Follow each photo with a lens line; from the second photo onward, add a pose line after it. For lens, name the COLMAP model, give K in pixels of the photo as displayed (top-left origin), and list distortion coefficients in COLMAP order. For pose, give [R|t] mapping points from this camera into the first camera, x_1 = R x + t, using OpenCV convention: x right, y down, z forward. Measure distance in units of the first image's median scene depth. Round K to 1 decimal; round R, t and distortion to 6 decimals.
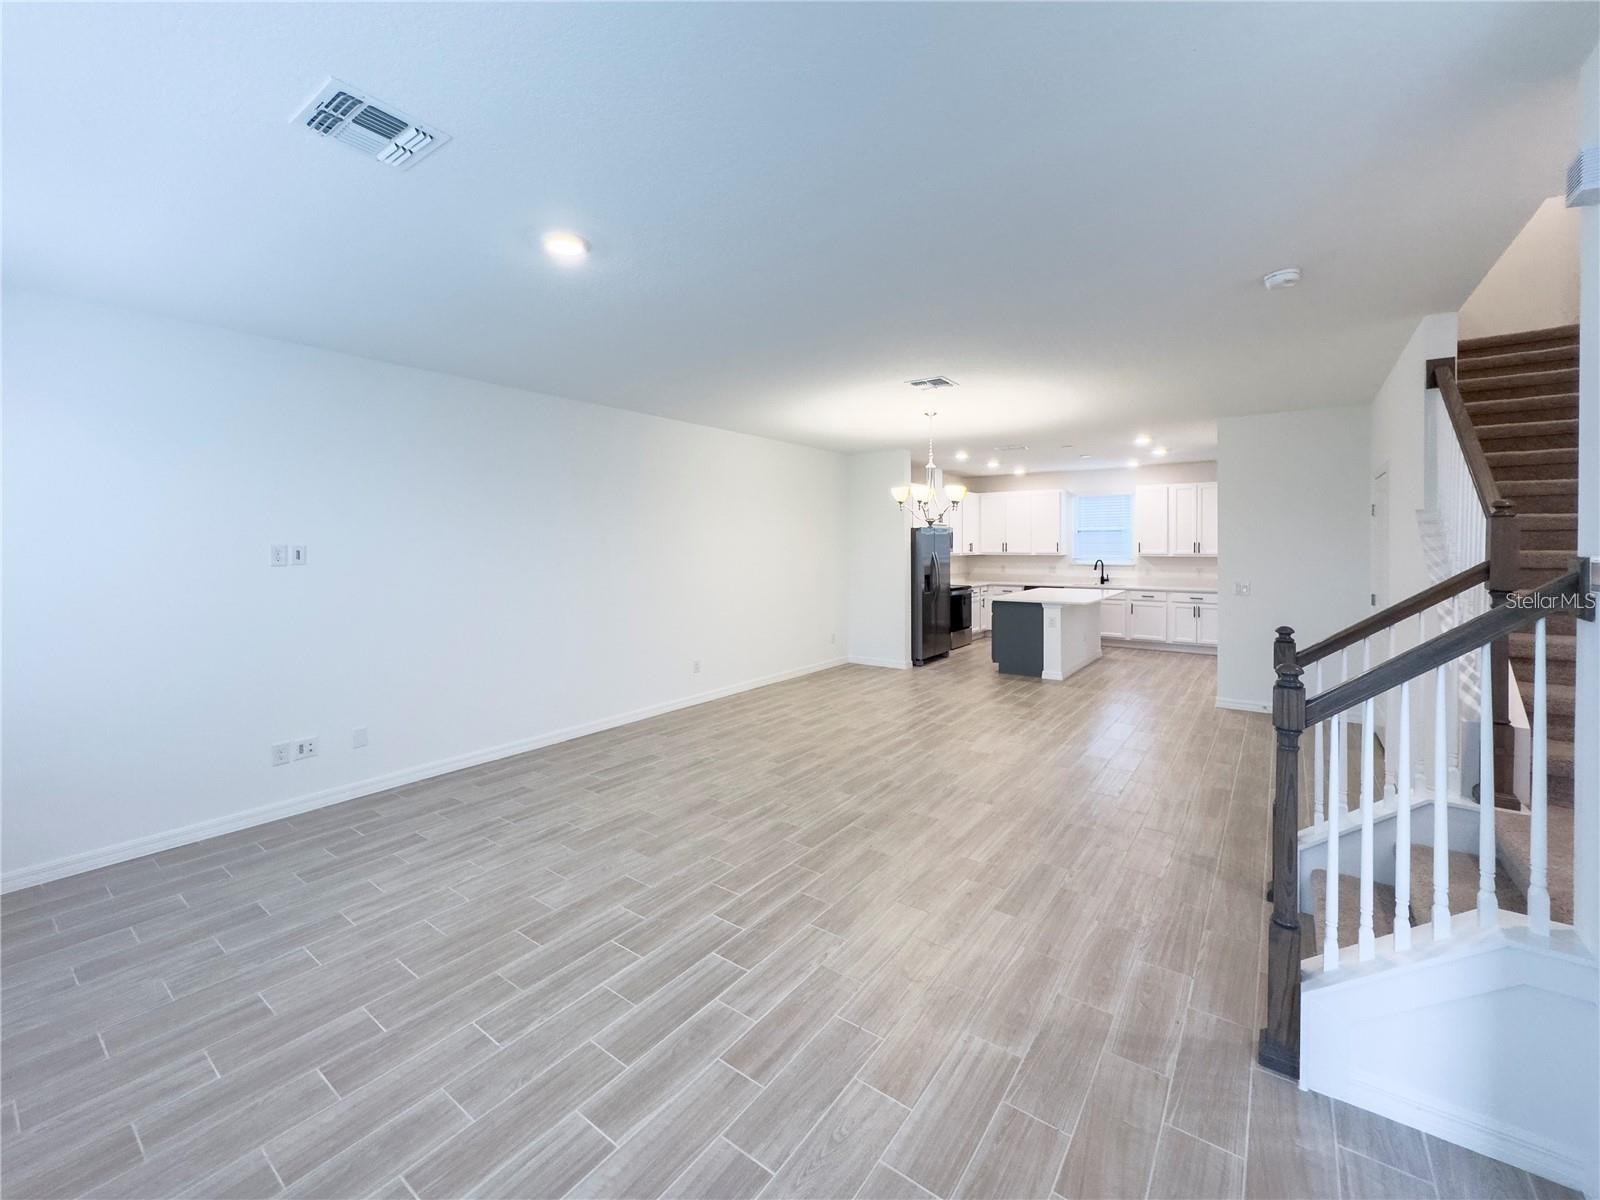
lens RADIAL K [[658.8, 0, 795.4], [0, 658.8, 553.2], [0, 0, 1]] dist [-0.002919, -0.000346]
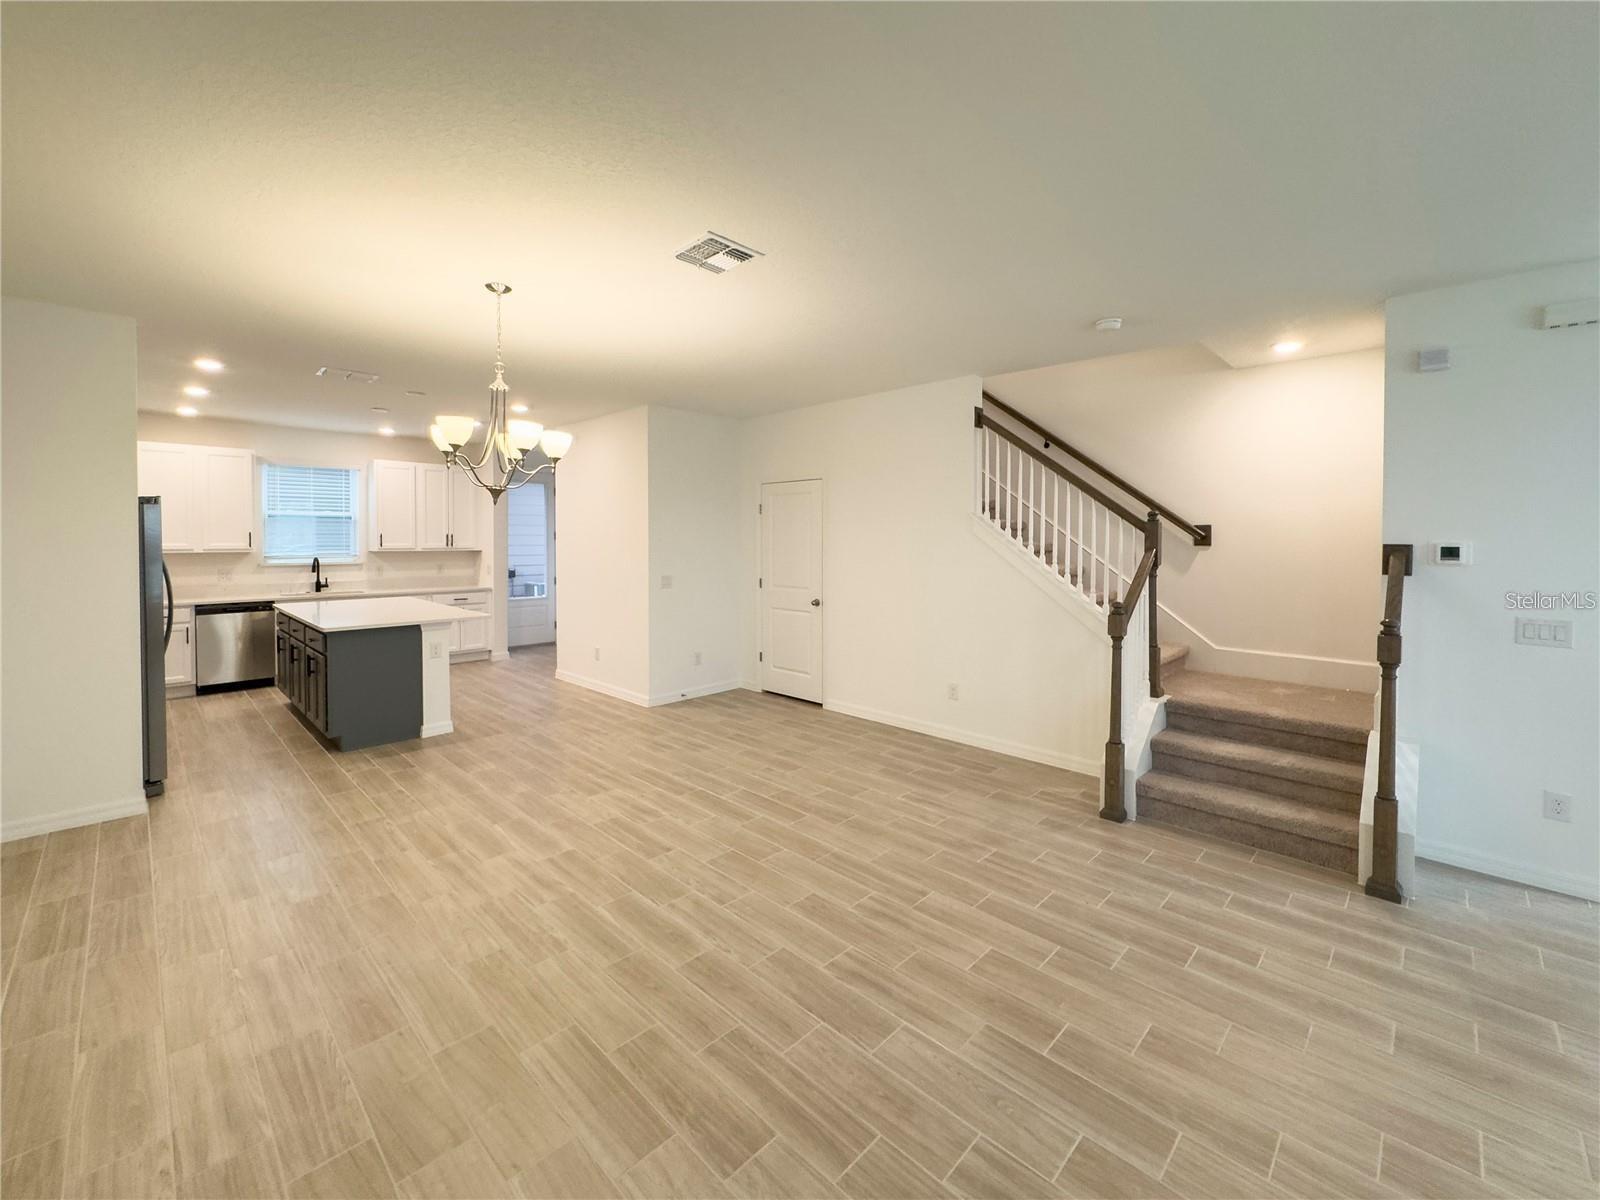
lens RADIAL K [[658.8, 0, 795.4], [0, 658.8, 553.2], [0, 0, 1]] dist [-0.002919, -0.000346]
pose [[0.138971, -0.018335, 0.990127, -0.376064], [0.008059, 0.999816, 0.017384, -0.006398], [-0.990264, 0.005563, 0.139094, 0.905043]]
